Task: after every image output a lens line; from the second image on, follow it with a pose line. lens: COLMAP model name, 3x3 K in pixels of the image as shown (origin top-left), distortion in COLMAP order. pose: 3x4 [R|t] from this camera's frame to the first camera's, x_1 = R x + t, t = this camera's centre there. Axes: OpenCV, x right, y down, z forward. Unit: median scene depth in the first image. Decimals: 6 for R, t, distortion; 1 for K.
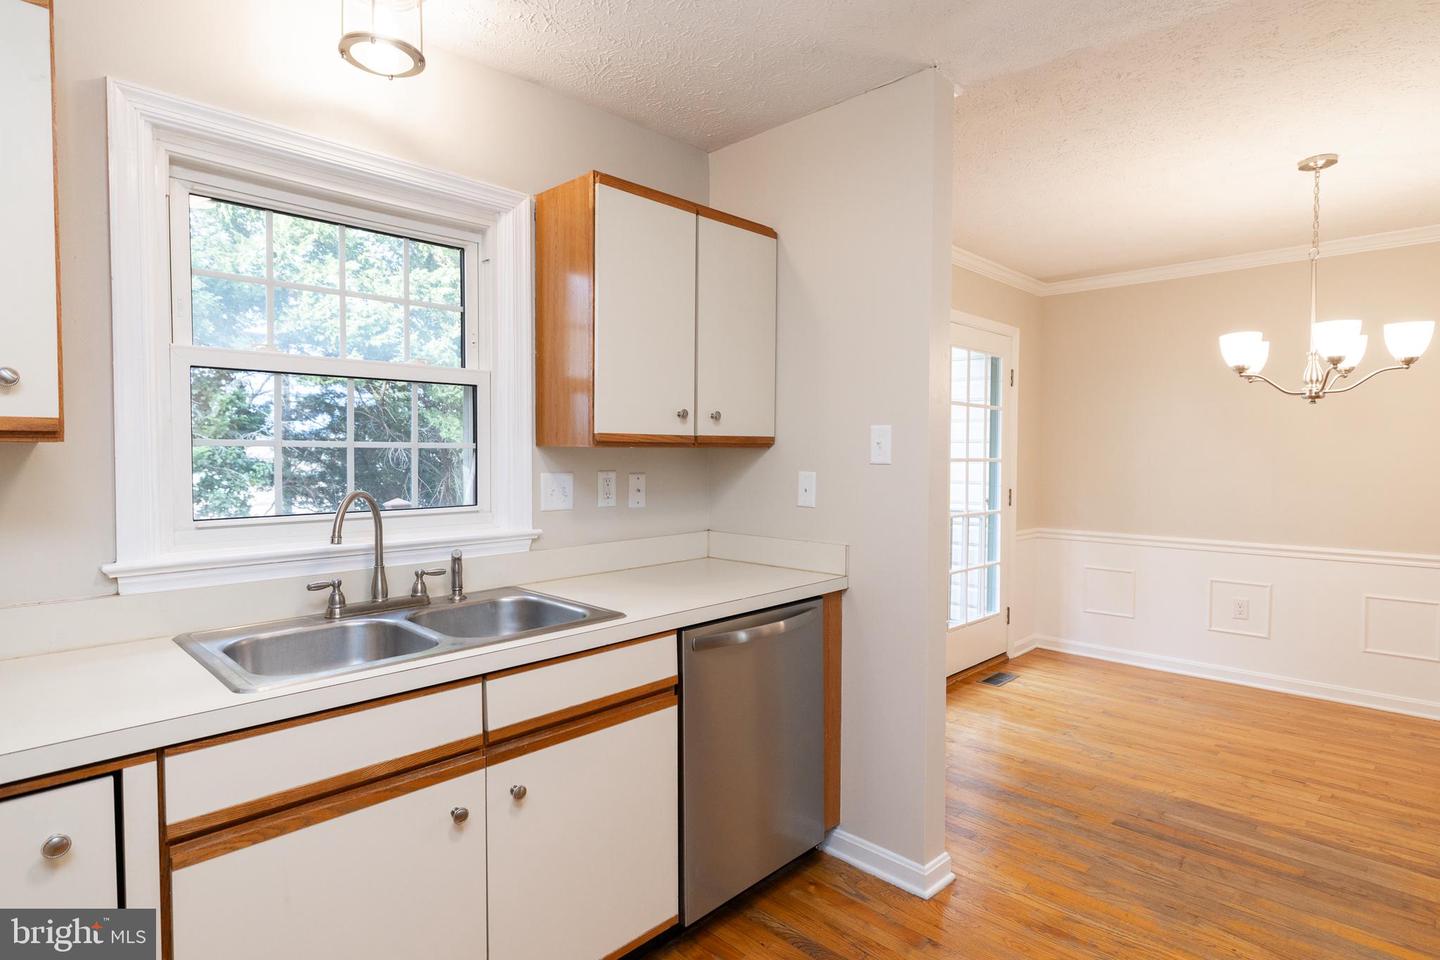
lens RADIAL K [[756.4, 0, 725.7], [0, 756.4, 471.1], [0, 0, 1]] dist [0.002698, -0.000461]
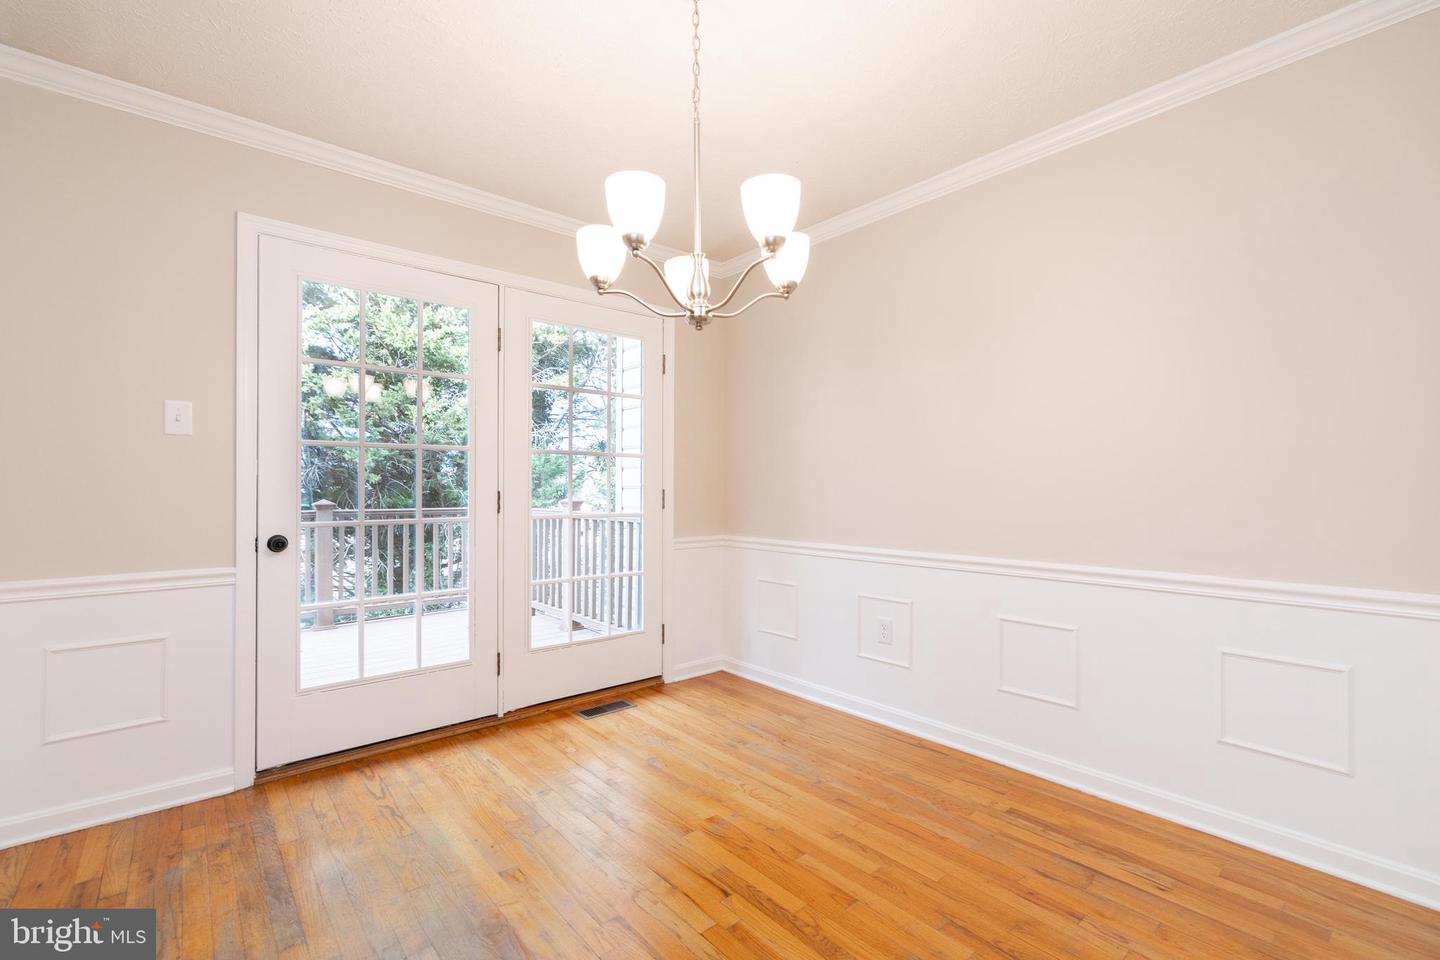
lens RADIAL K [[640.3, 0, 718.8], [0, 640.3, 485.6], [0, 0, 1]] dist [-0.004081, -0.000727]
pose [[0.996259, -0.002178, -0.086392, 0.820785], [0.000136, 0.999720, -0.023645, 0.060916], [0.086419, 0.023545, 0.995981, 0.432443]]
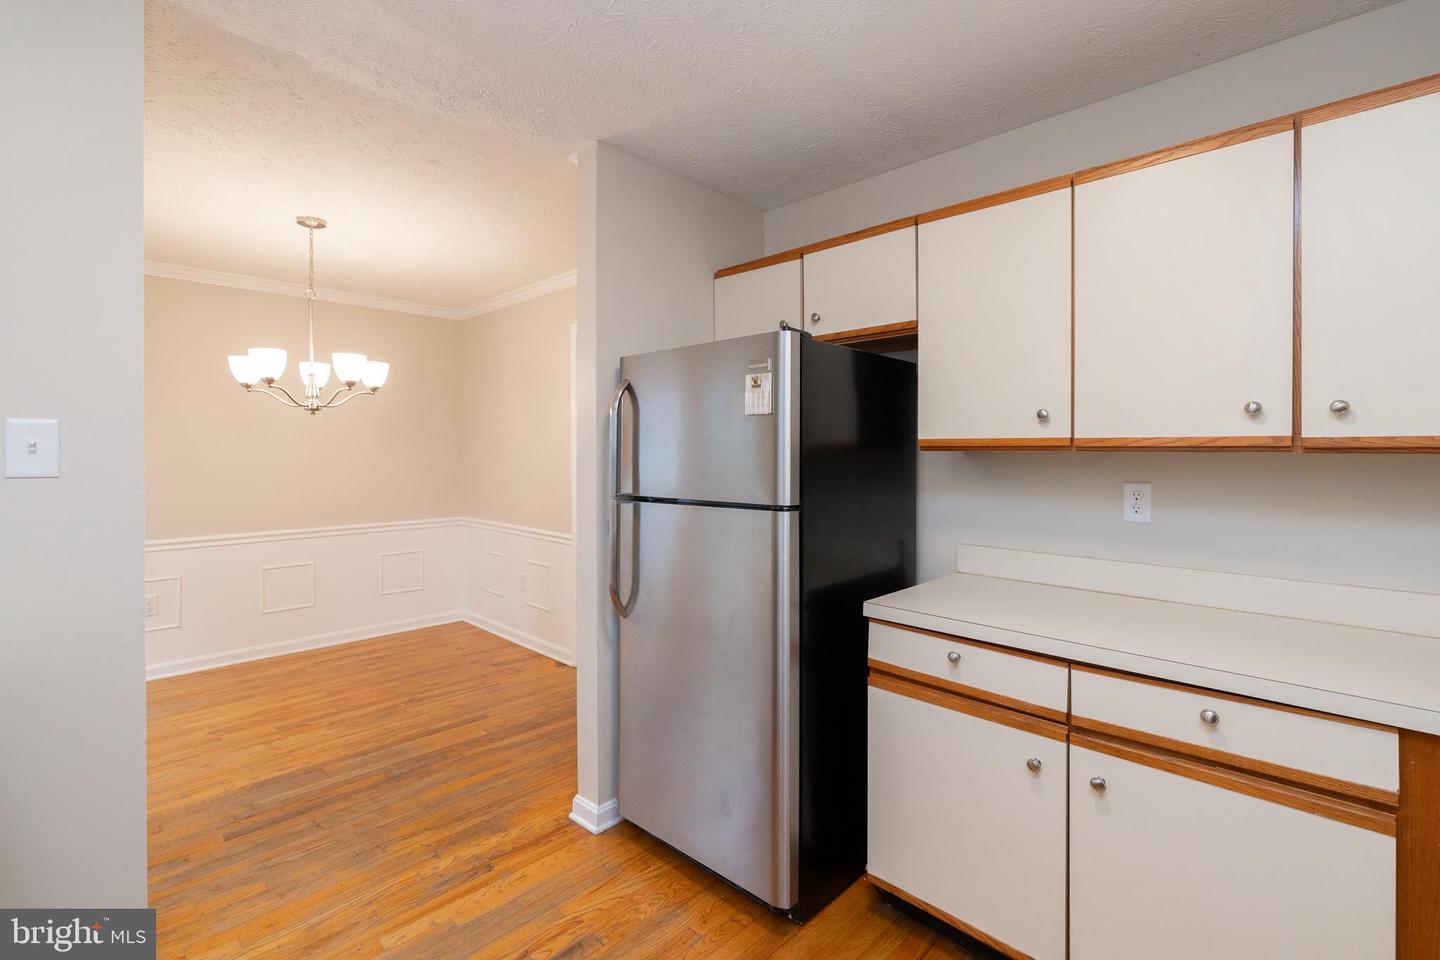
lens RADIAL K [[640.3, 0, 729.8], [0, 640.3, 454.3], [0, 0, 1]] dist [-0.004081, -0.000727]
pose [[-0.008199, -0.006047, 0.999948, -0.274662], [0.026043, 0.999641, 0.006259, -0.012926], [-0.999627, 0.026093, -0.008039, 0.320235]]
